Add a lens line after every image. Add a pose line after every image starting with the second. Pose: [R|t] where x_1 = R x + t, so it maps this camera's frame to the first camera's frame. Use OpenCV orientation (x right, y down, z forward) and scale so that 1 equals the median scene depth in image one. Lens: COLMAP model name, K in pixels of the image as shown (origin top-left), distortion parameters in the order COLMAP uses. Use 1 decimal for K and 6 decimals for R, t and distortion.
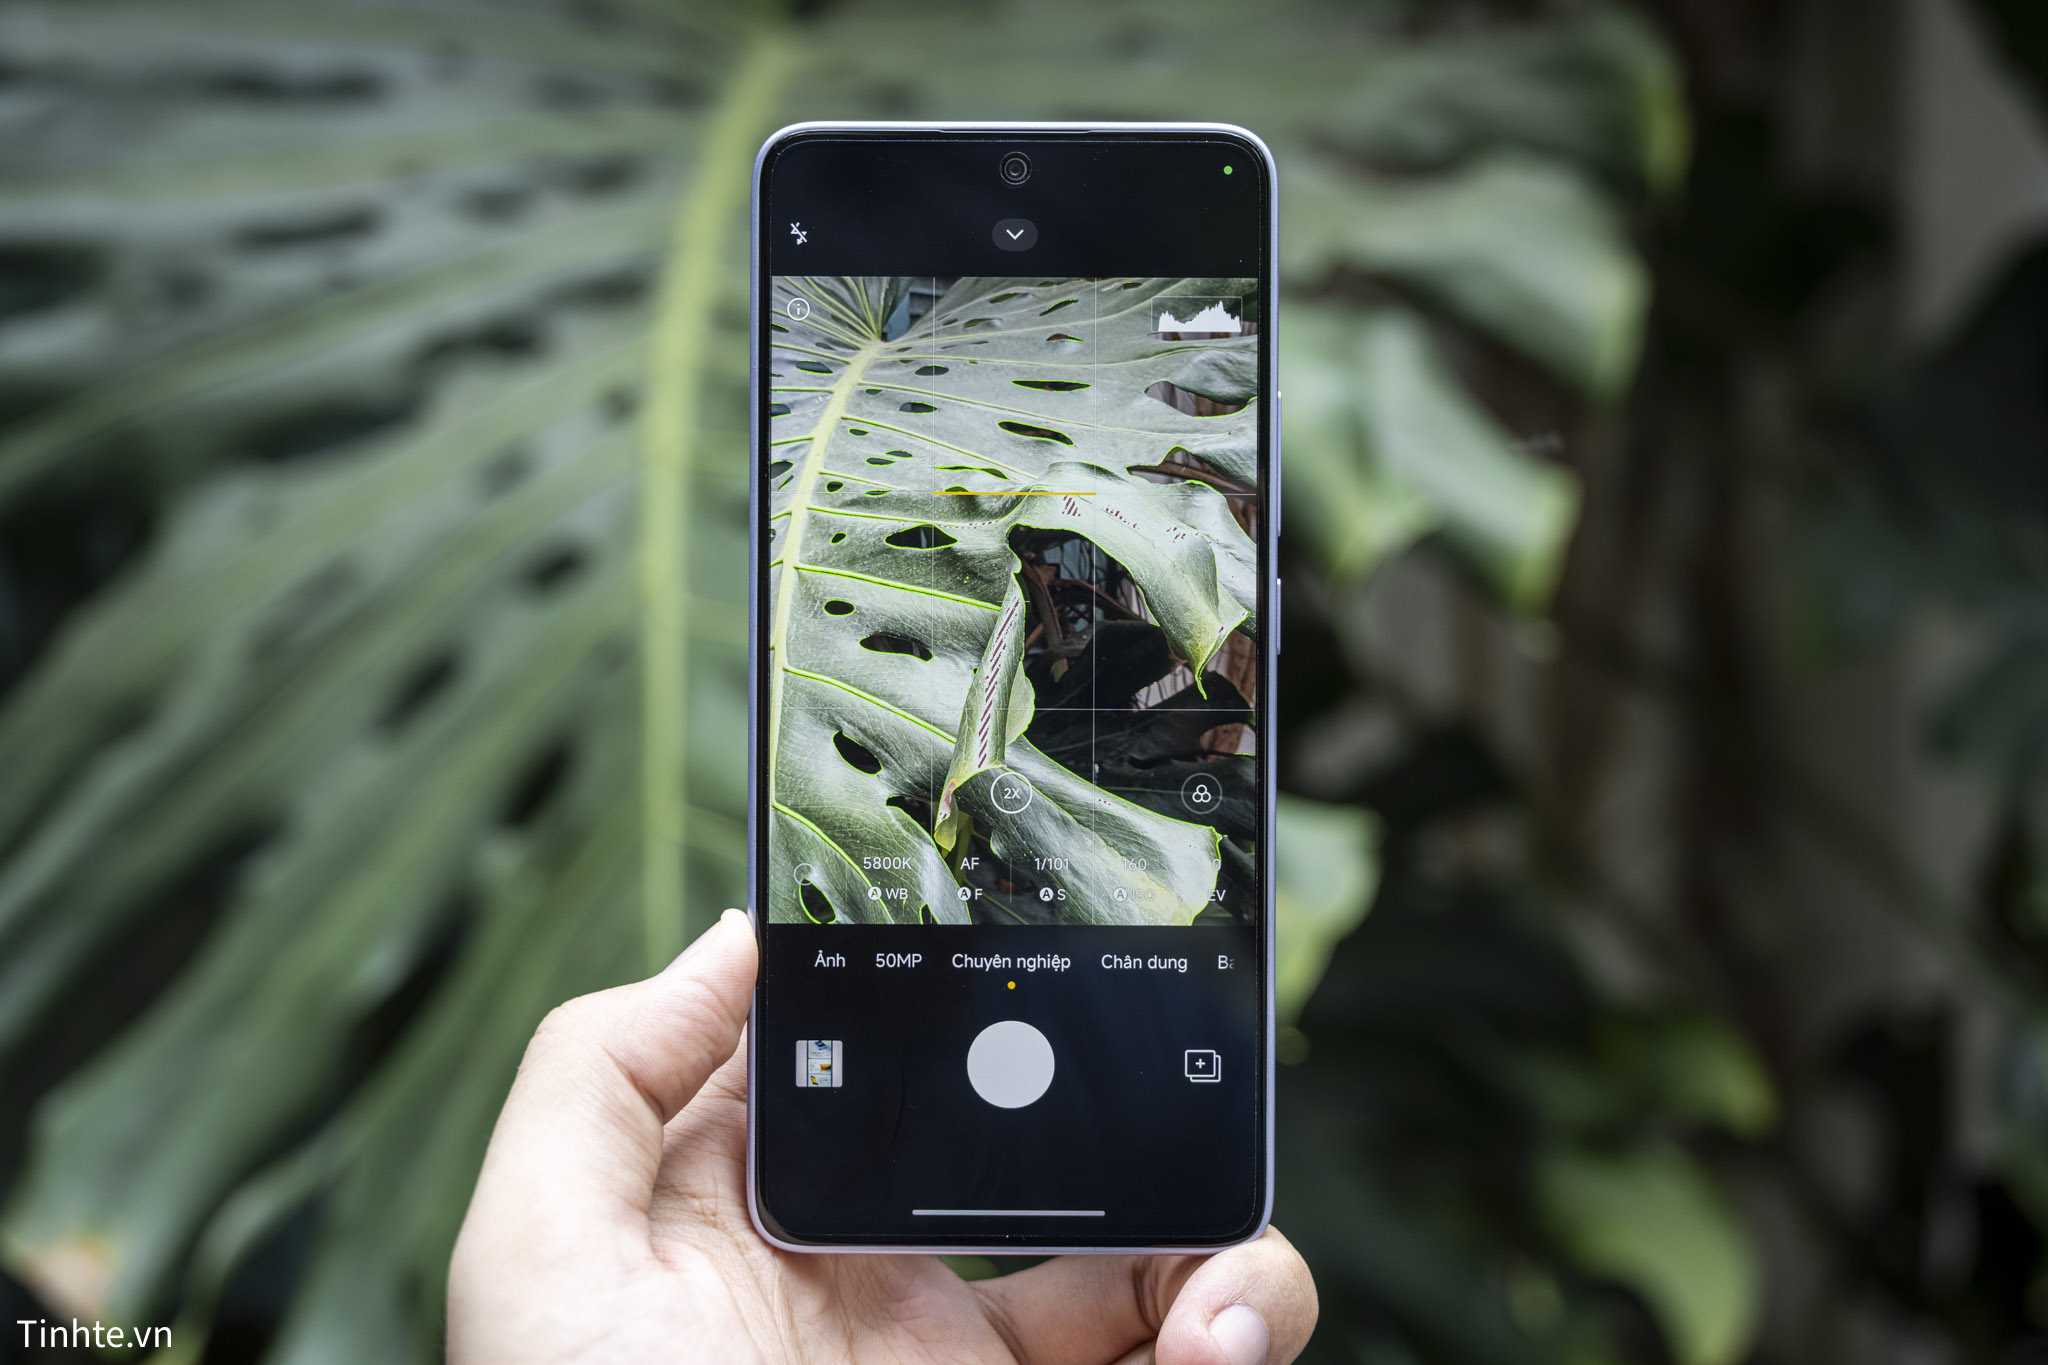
lens RADIAL K [[2728.9, 0, 1024.6], [0, 2728.9, 676.7], [0, 0, 1]] dist [-0.039660, 0.000000]
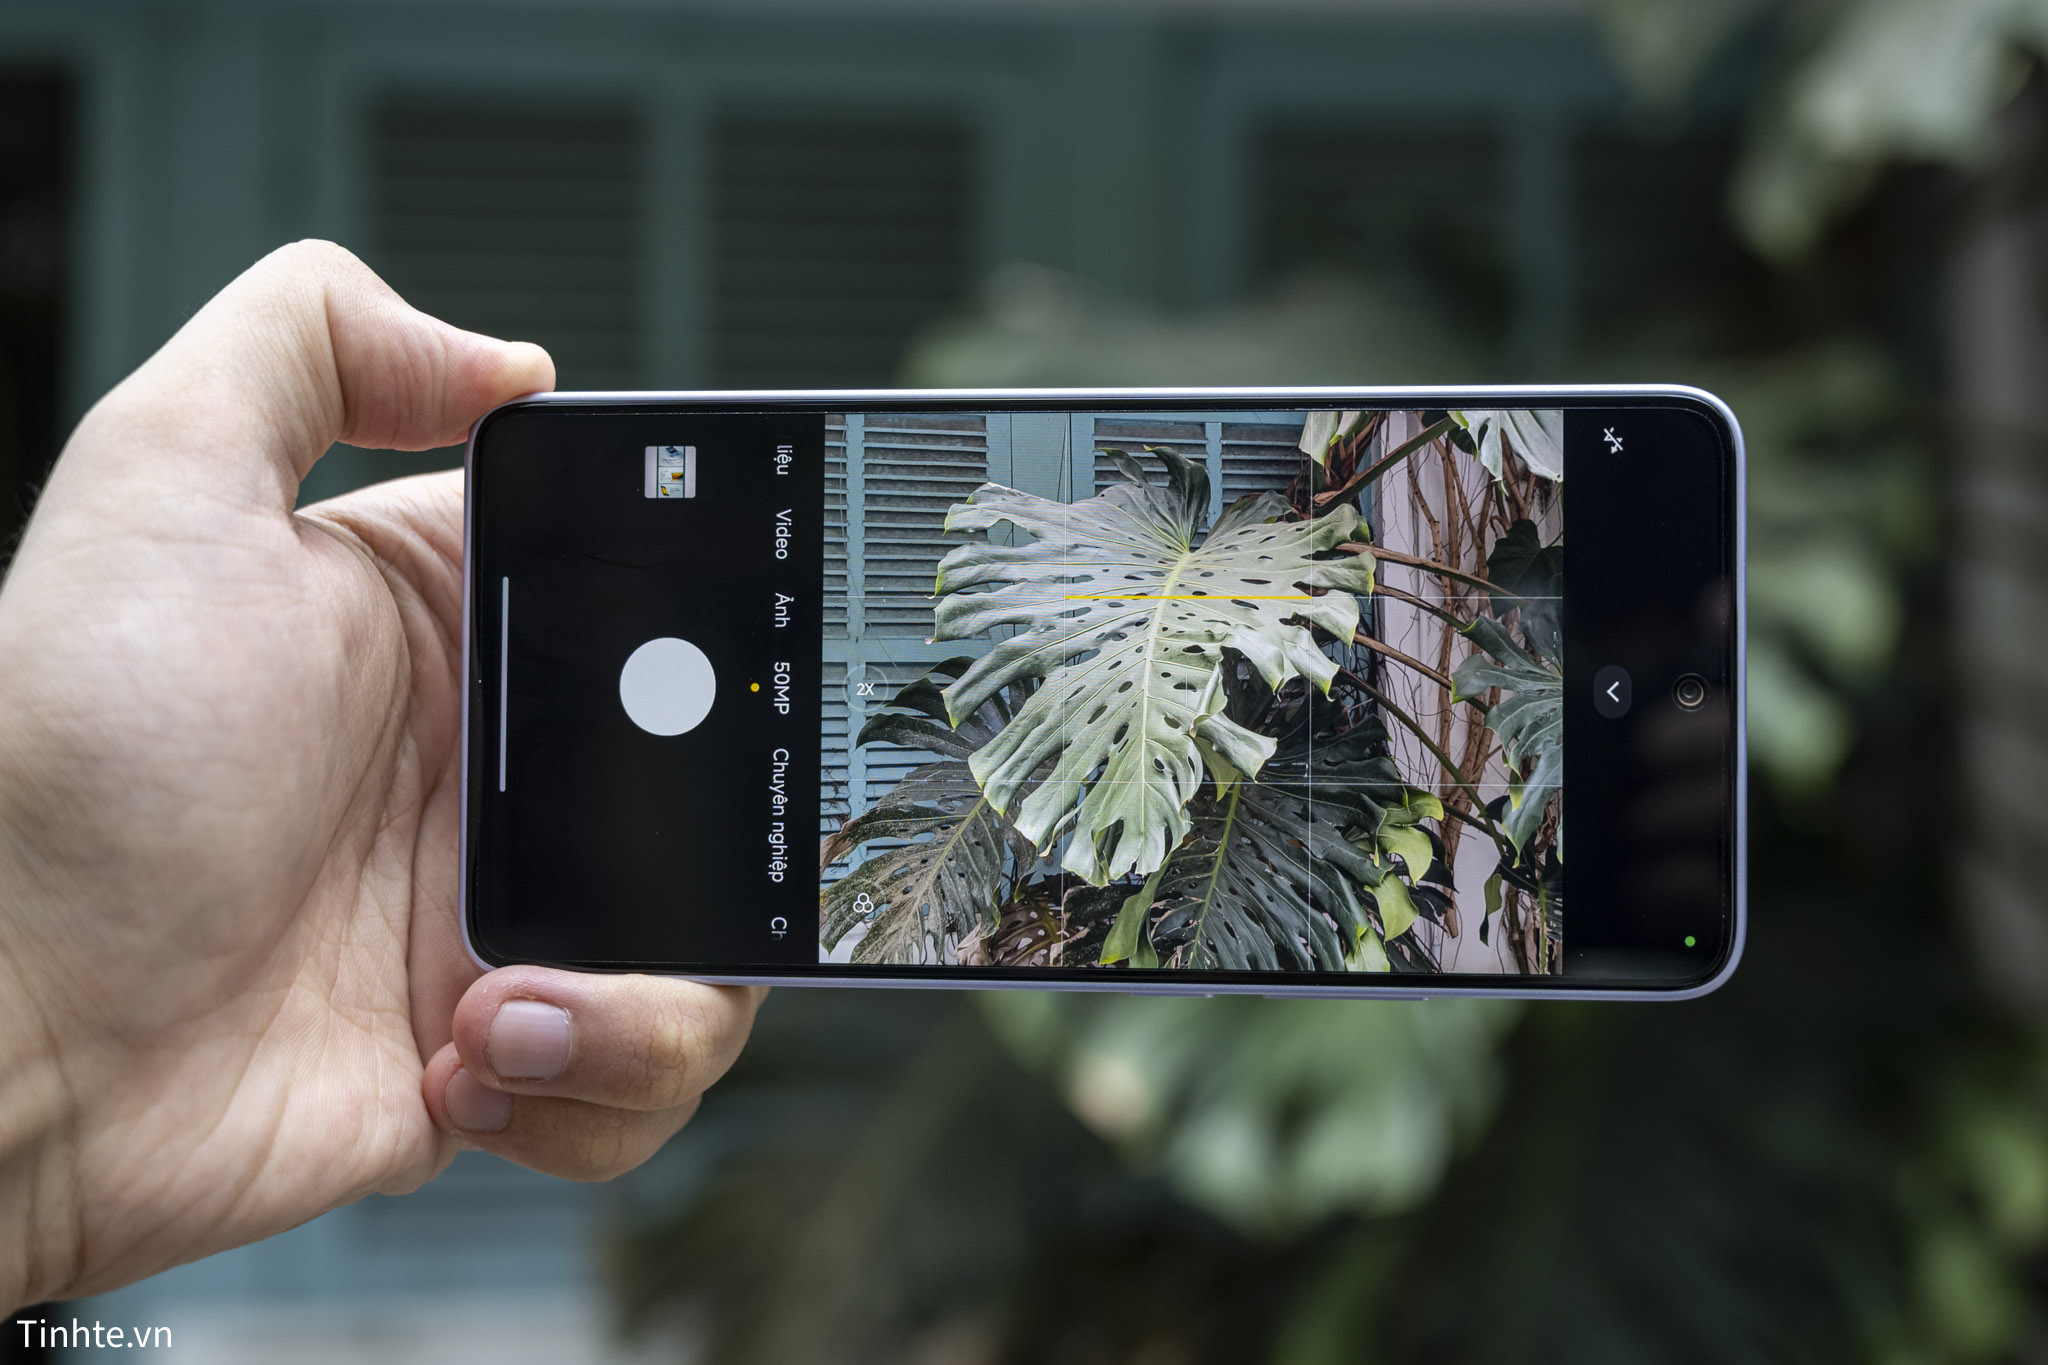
lens RADIAL K [[2728.9, 0, 1022.3], [0, 2728.9, 686.6], [0, 0, 1]] dist [-0.039660, 0.000000]
pose [[0.991756, -0.007723, -0.127904, 0.116296], [0.004587, 0.999682, -0.024799, 0.045529], [0.128055, 0.024008, 0.991476, -1.454659]]
